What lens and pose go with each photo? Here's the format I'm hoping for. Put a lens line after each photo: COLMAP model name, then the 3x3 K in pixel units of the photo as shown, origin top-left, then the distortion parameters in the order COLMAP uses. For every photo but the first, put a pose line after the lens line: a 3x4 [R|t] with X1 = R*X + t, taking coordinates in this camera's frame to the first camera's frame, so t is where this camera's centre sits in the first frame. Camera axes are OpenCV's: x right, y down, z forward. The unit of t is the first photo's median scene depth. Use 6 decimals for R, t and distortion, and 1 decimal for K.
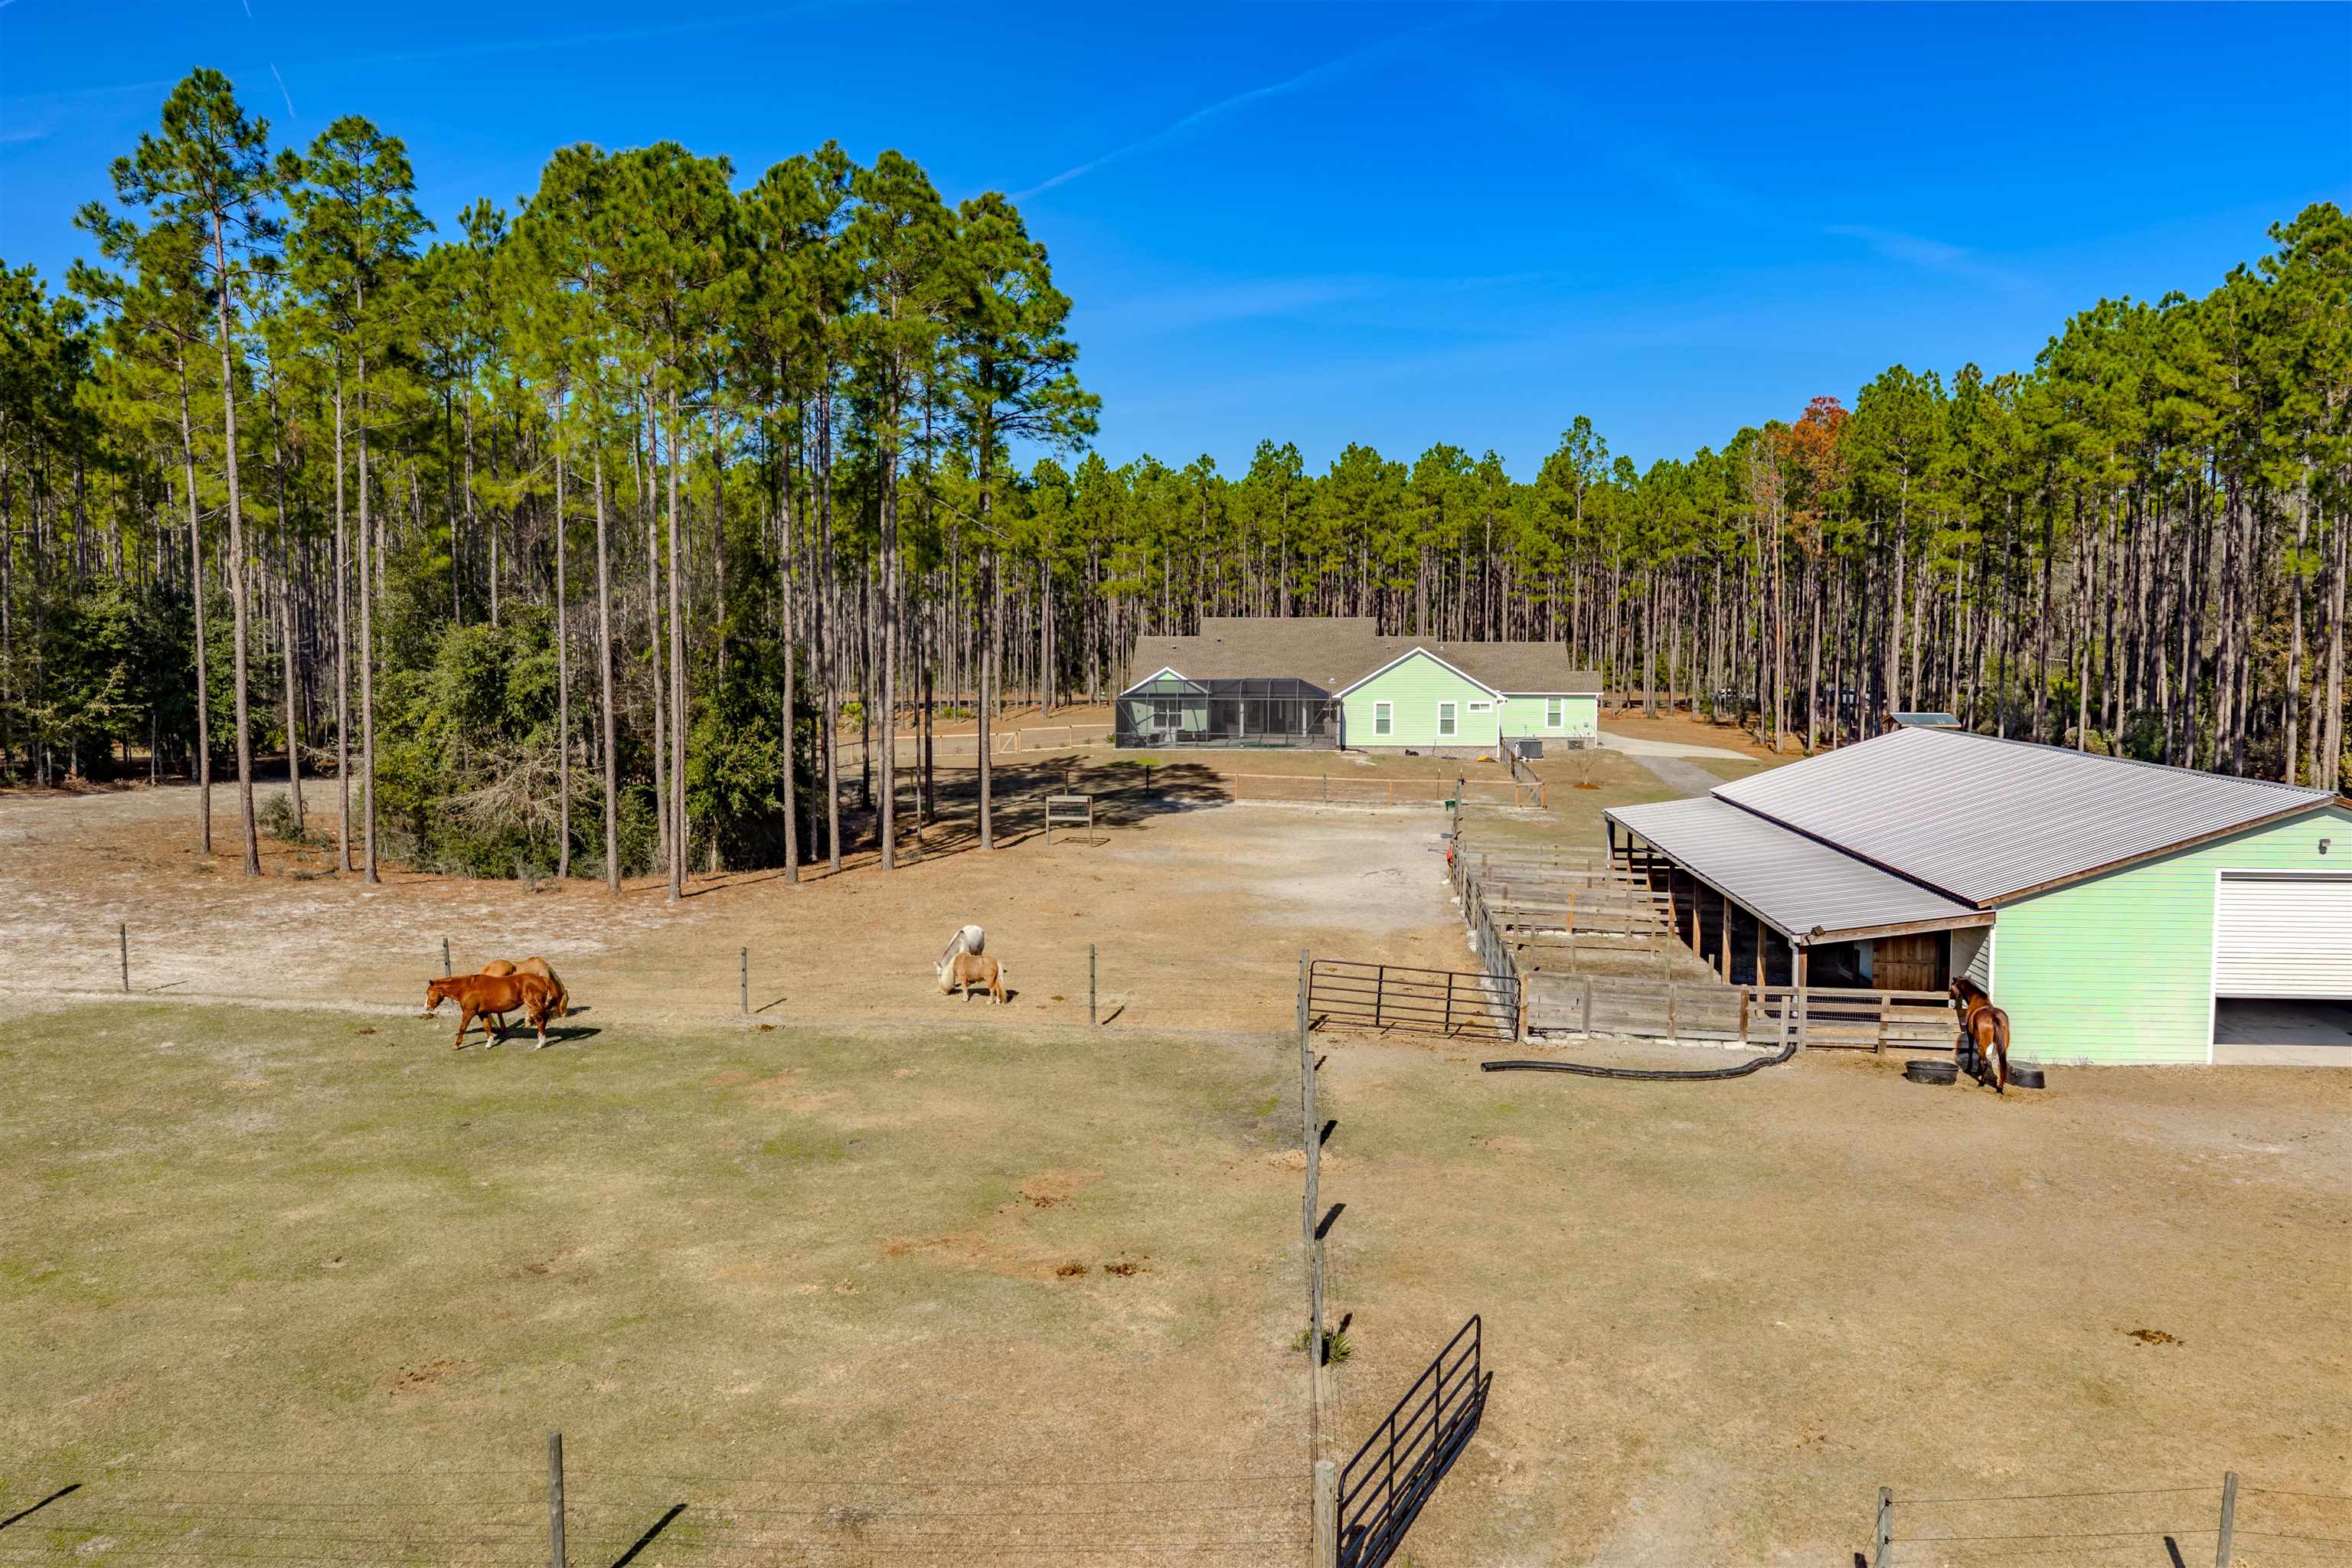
lens RADIAL K [[1985.5, 0, 1171.9], [0, 1985.5, 807.7], [0, 0, 1]] dist [0.004890, -0.006846]
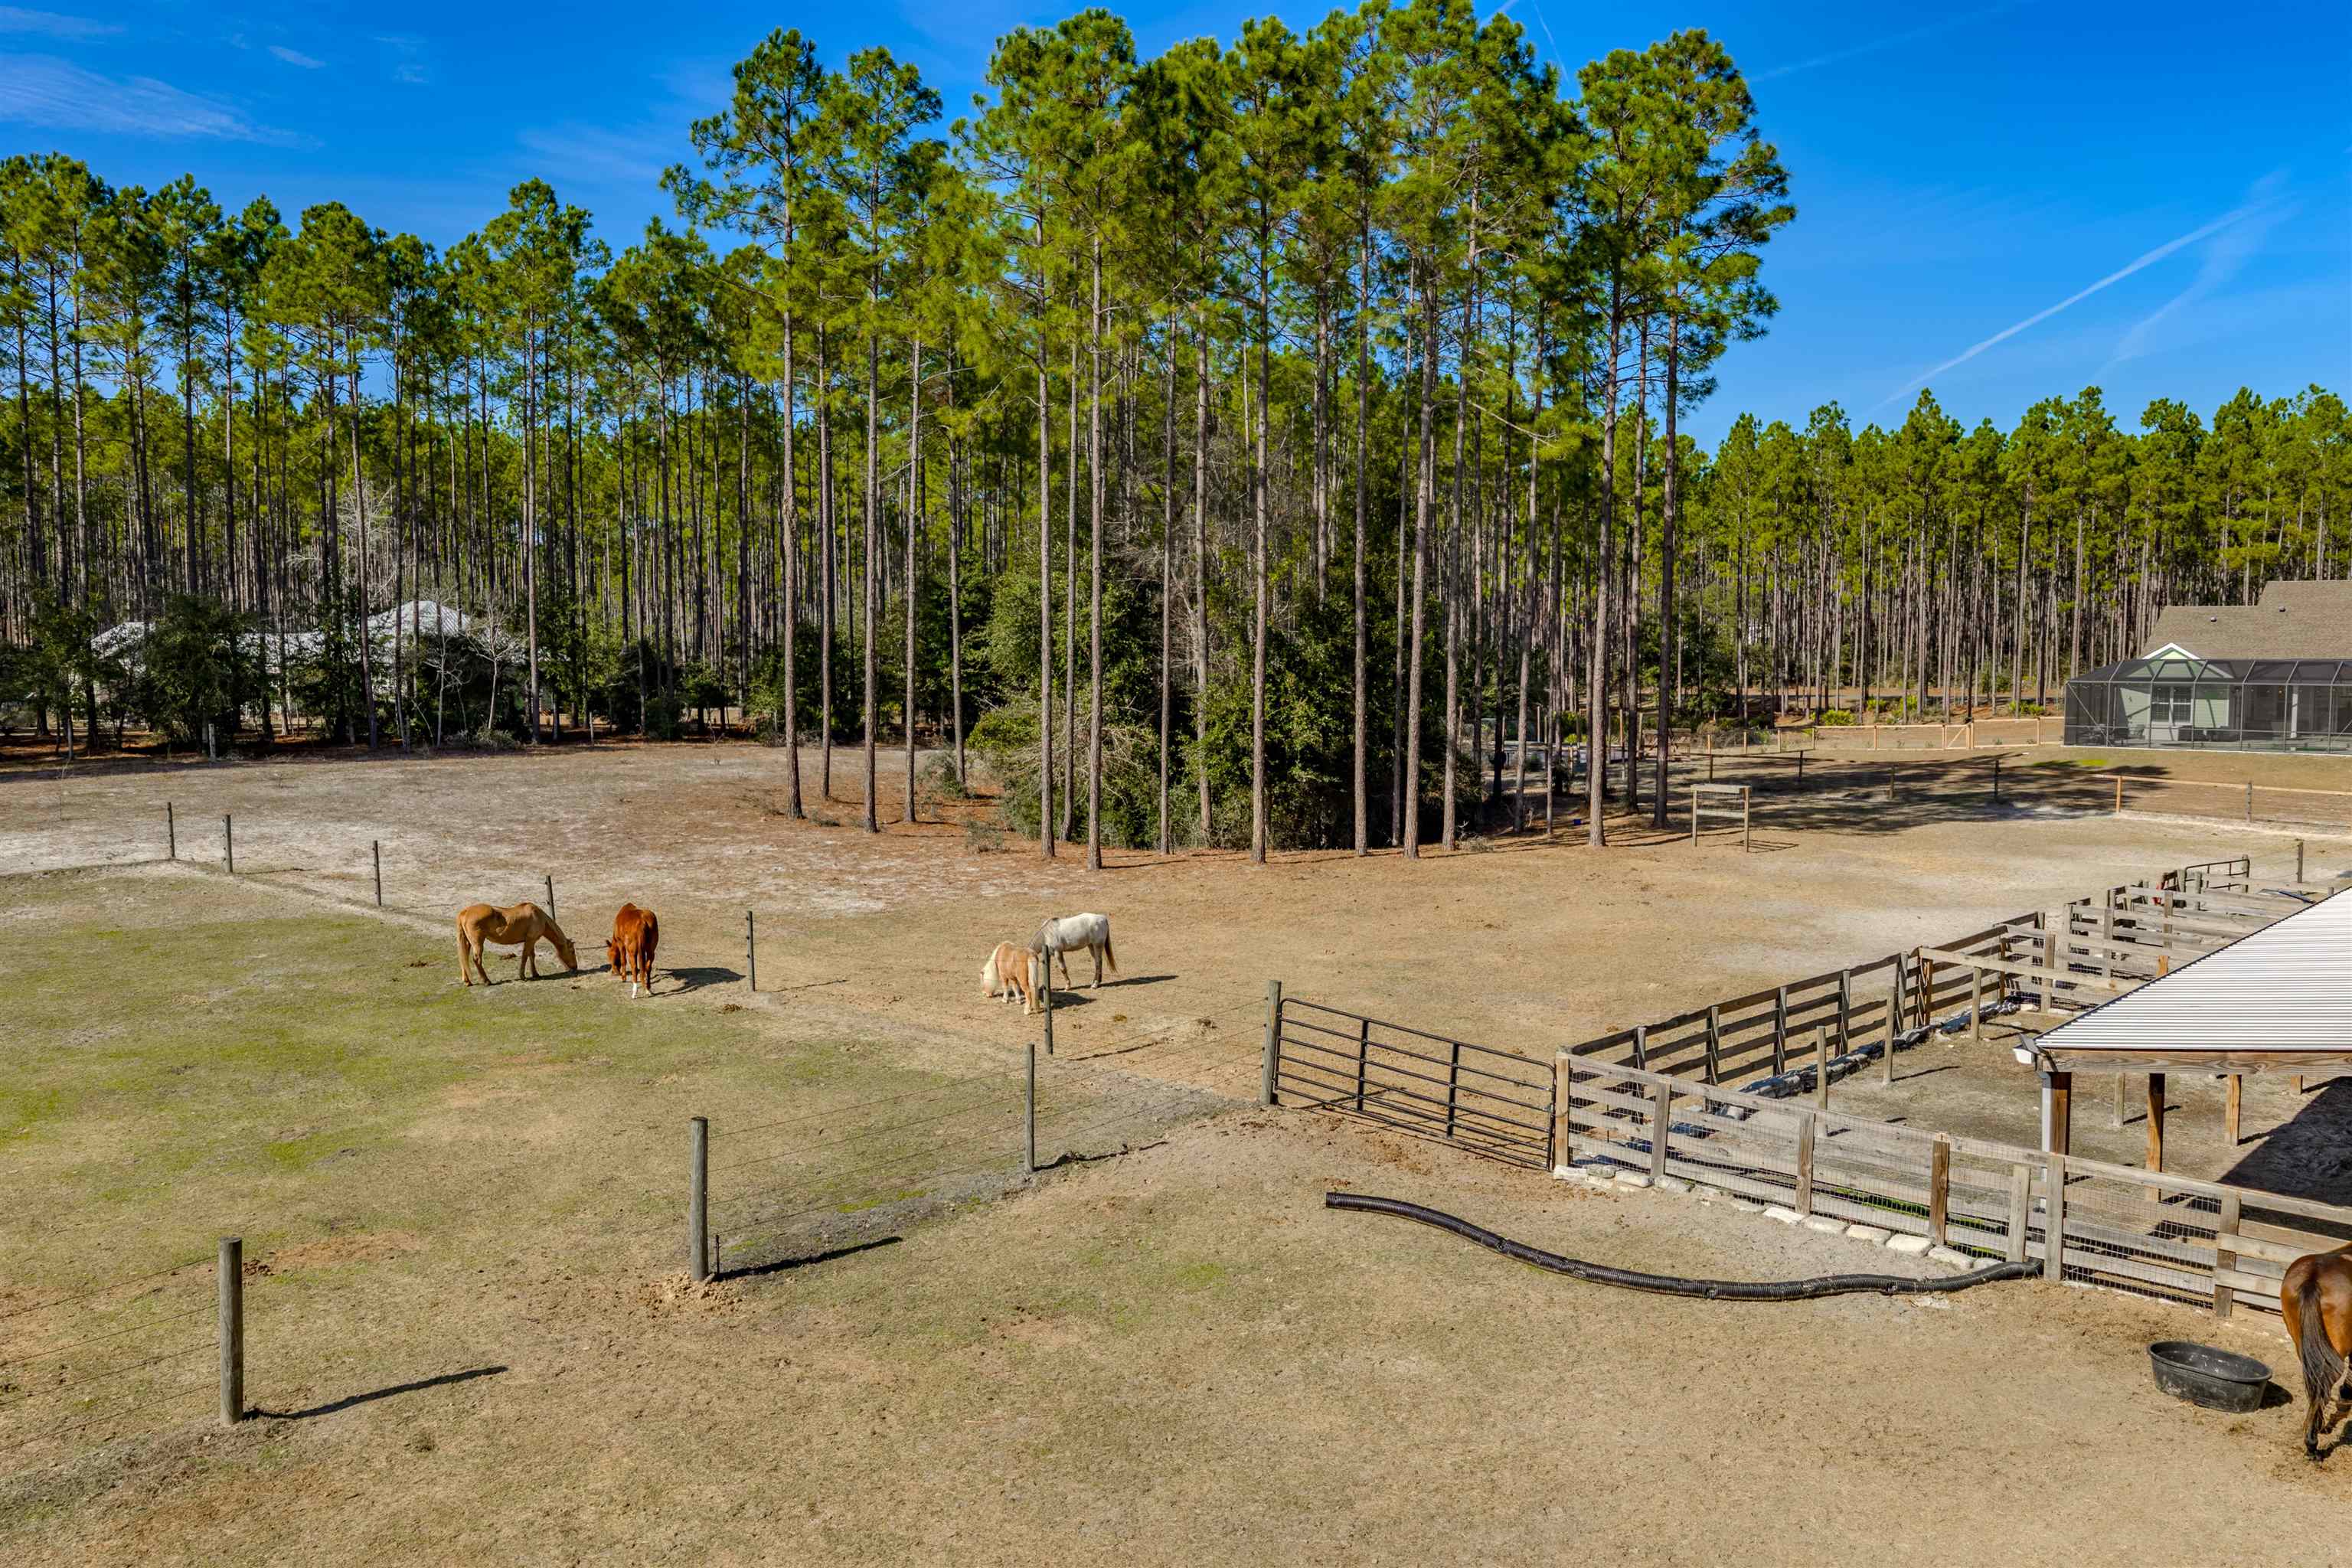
lens RADIAL K [[1985.5, 0, 1171.9], [0, 1985.5, 807.7], [0, 0, 1]] dist [0.004890, -0.006846]
pose [[0.802277, 0.050163, -0.594841, 0.304609], [-0.052196, 0.998541, 0.013808, 0.004503], [0.594666, 0.019970, 0.803725, 0.317616]]
